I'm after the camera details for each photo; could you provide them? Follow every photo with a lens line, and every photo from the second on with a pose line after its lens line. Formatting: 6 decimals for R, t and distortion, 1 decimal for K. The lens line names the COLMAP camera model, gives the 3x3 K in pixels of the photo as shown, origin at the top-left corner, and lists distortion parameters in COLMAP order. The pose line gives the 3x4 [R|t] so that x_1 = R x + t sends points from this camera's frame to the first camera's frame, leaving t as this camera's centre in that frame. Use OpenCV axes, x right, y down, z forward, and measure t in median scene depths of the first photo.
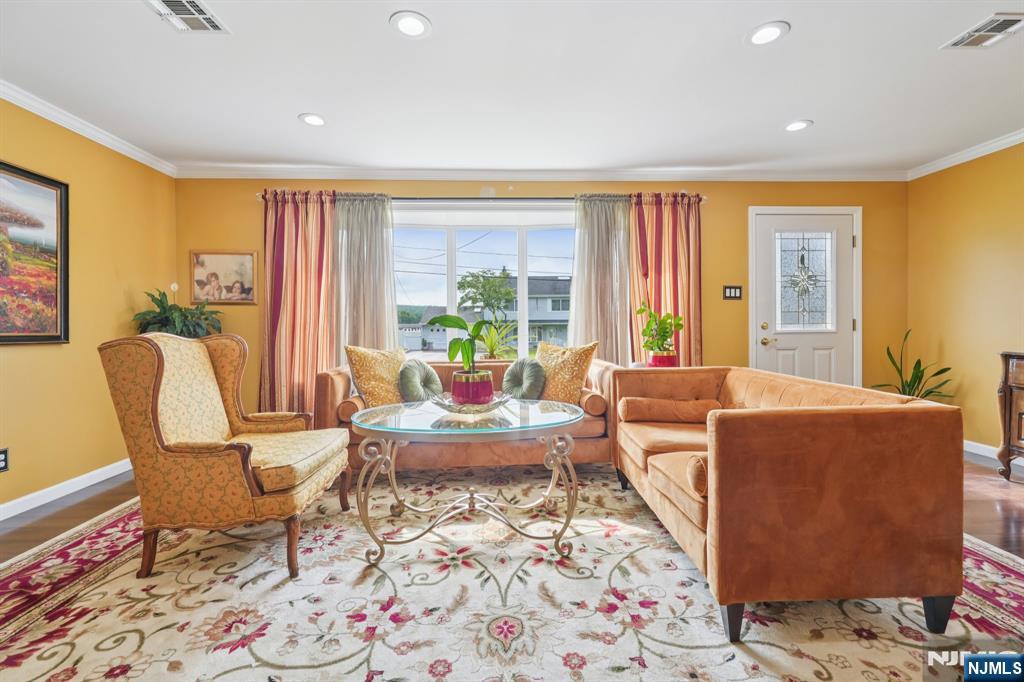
lens RADIAL K [[454.3, 0, 513.2], [0, 454.3, 327.3], [0, 0, 1]] dist [-0.004212, 0.000662]
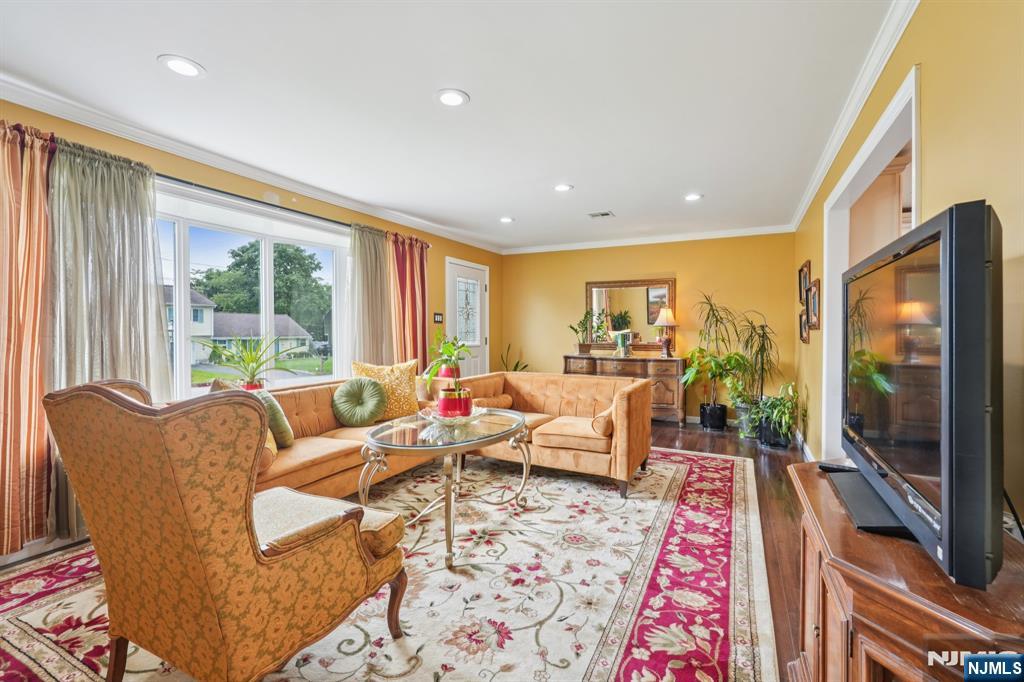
lens RADIAL K [[454.3, 0, 513.2], [0, 454.3, 327.3], [0, 0, 1]] dist [-0.004212, 0.000662]
pose [[0.489122, 0.015124, 0.872084, -0.898614], [-0.000262, 0.999852, -0.017193, -0.040090], [-0.872215, 0.008181, 0.489054, 0.223883]]
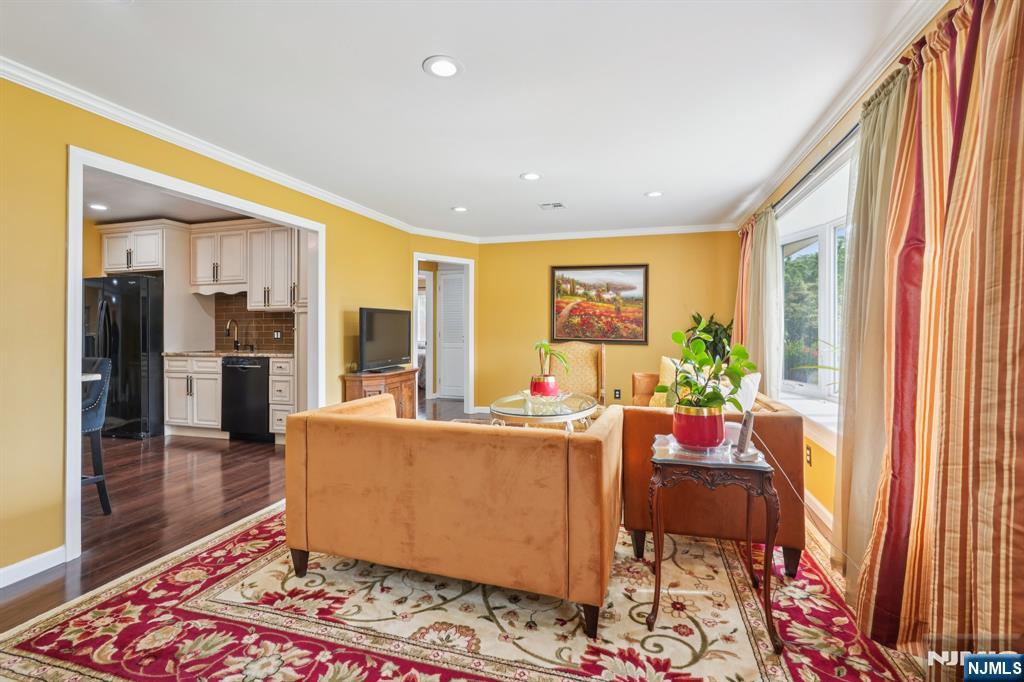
lens RADIAL K [[454.3, 0, 513.2], [0, 454.3, 327.3], [0, 0, 1]] dist [-0.004212, 0.000662]
pose [[-0.331297, 0.014289, -0.943418, 1.156278], [-0.000768, 0.999881, 0.015414, -0.076987], [0.943526, 0.005831, -0.331246, 1.184275]]
